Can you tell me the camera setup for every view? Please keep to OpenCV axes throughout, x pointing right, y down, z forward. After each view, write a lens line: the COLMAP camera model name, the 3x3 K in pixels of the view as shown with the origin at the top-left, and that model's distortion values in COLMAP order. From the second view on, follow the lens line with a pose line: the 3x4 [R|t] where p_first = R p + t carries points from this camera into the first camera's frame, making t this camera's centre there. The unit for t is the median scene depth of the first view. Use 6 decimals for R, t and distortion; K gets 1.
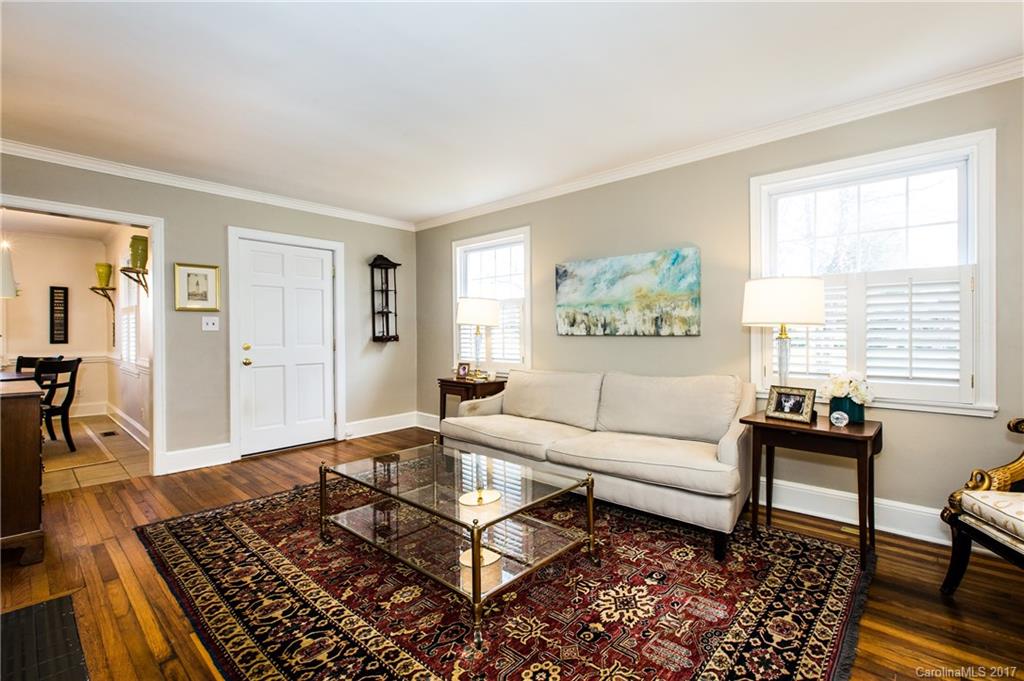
lens RADIAL K [[461.6, 0, 519.2], [0, 461.6, 329.8], [0, 0, 1]] dist [-0.005475, -0.000208]
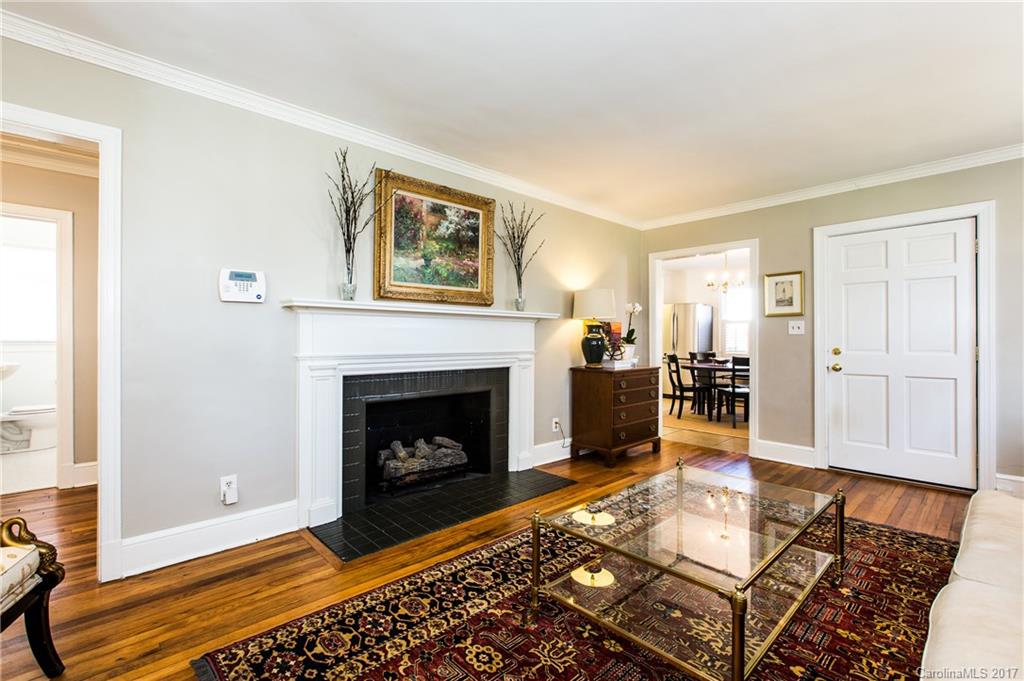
lens RADIAL K [[461.6, 0, 510.3], [0, 461.6, 342.6], [0, 0, 1]] dist [-0.005475, -0.000208]
pose [[-0.096754, 0.009130, -0.995266, 0.649699], [0.006294, 0.999944, 0.008561, 0.011691], [0.995288, -0.005436, -0.096806, 0.703666]]
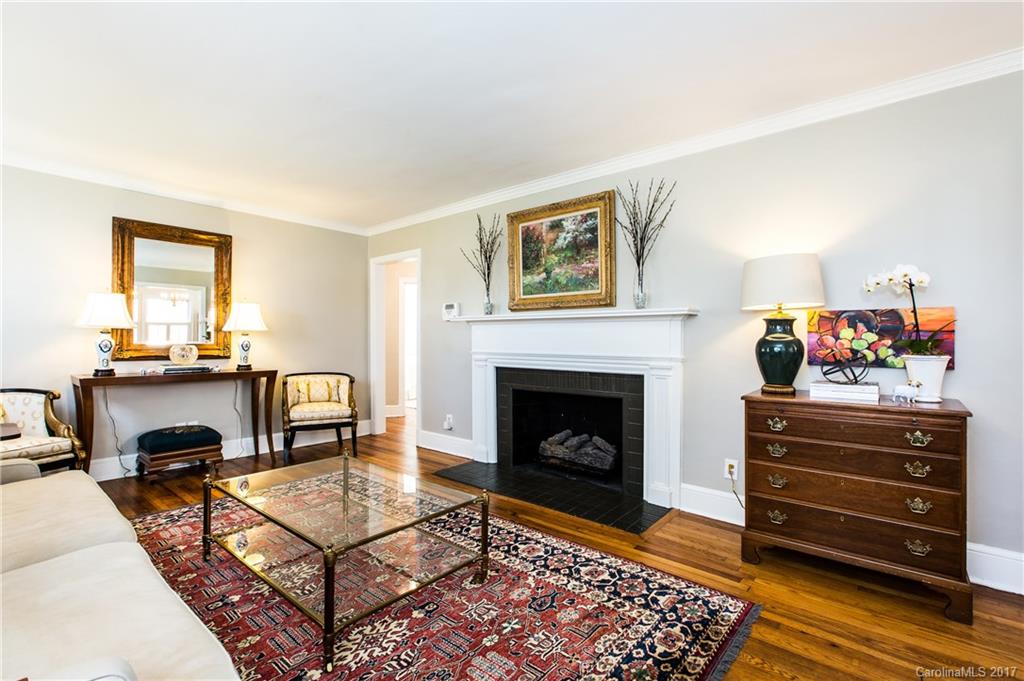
lens RADIAL K [[461.6, 0, 501.9], [0, 461.6, 342.2], [0, 0, 1]] dist [-0.005475, -0.000208]
pose [[-0.999985, -0.000432, -0.005412, -0.444667], [-0.000428, 1.000000, -0.000617, 0.014479], [0.005412, -0.000615, -0.999985, 1.816832]]
